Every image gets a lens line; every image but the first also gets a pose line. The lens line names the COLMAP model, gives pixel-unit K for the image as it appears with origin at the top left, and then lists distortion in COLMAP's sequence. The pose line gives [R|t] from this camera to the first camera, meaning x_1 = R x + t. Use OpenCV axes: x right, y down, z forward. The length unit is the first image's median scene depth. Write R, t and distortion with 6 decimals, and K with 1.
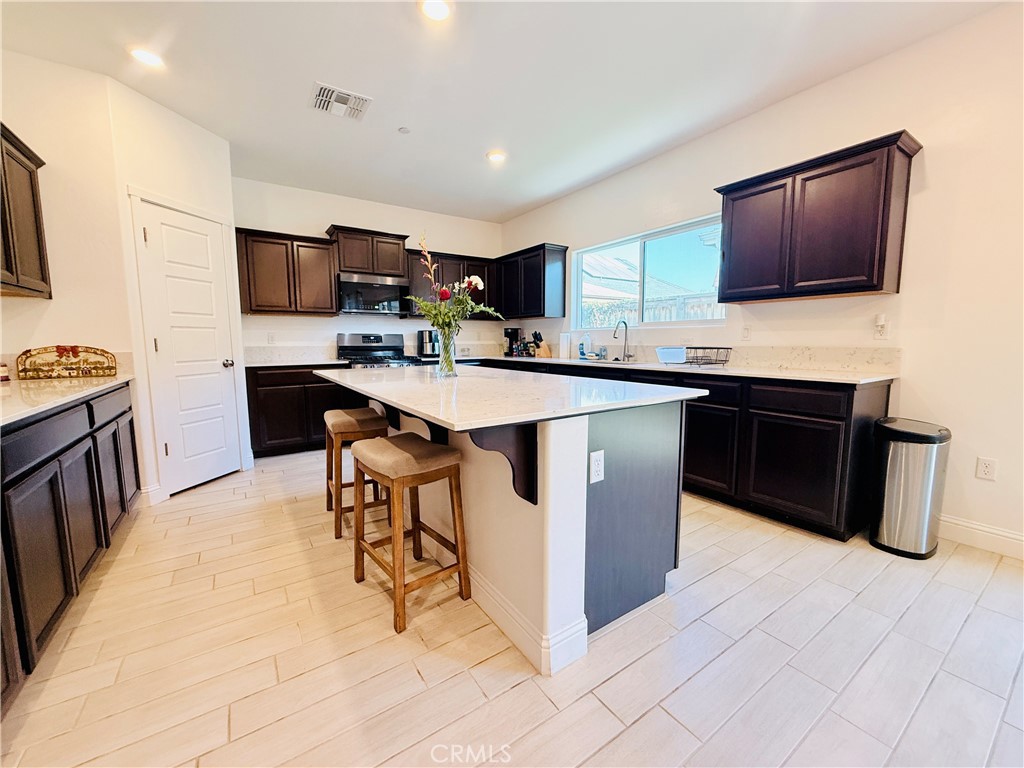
lens RADIAL K [[409.6, 0, 513.7], [0, 409.6, 381.8], [0, 0, 1]] dist [0.000878, 0.000158]
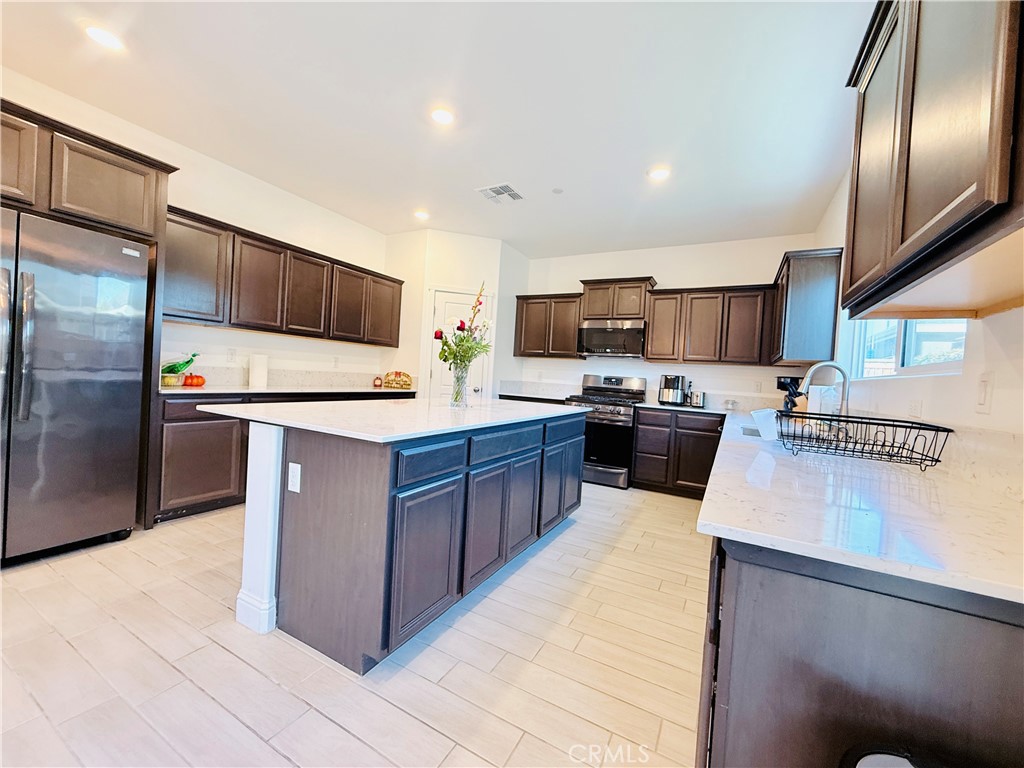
lens RADIAL K [[409.6, 0, 511.6], [0, 409.6, 384.9], [0, 0, 1]] dist [0.000878, 0.000158]
pose [[0.456963, 0.050591, -0.888046, 0.472174], [-0.153195, 0.987939, -0.022549, -0.034446], [0.876194, 0.146348, 0.459202, 0.315307]]
